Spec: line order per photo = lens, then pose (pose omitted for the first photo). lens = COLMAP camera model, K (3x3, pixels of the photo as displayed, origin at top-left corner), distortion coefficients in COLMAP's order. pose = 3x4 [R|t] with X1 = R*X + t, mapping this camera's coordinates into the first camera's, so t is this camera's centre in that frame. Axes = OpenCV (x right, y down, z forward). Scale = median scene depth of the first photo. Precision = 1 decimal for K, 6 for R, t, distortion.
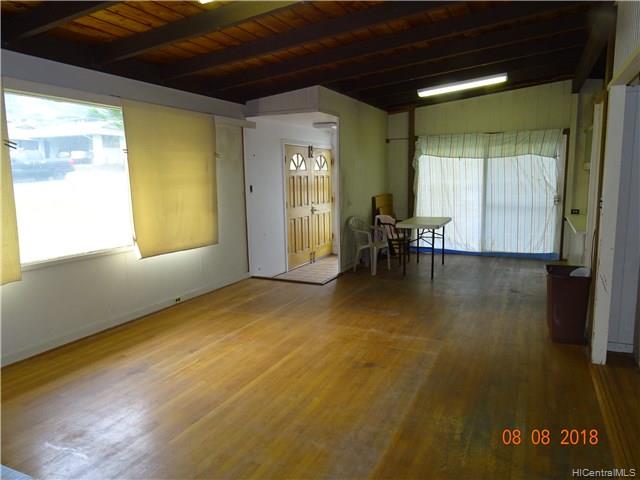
lens RADIAL K [[452.9, 0, 319.4], [0, 452.9, 239.6], [0, 0, 1]] dist [0.003104, -0.001510]
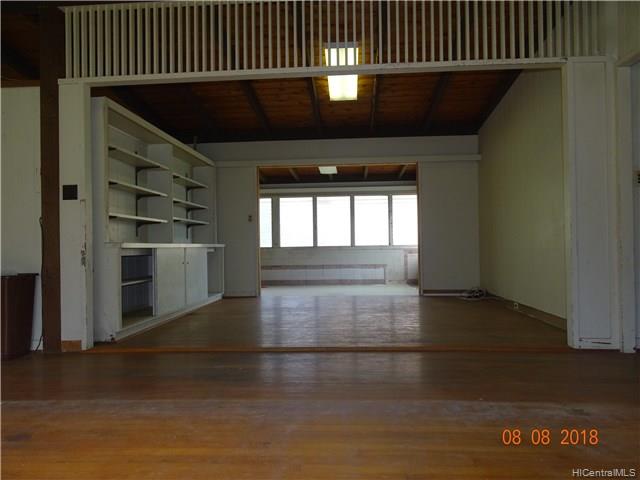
lens RADIAL K [[452.9, 0, 319.7], [0, 452.9, 239.8], [0, 0, 1]] dist [0.003104, -0.001510]
pose [[-0.365485, 0.035374, 0.930145, -0.469052], [0.152556, 0.988042, 0.022369, 0.078969], [-0.918231, 0.150075, -0.366510, 0.746737]]
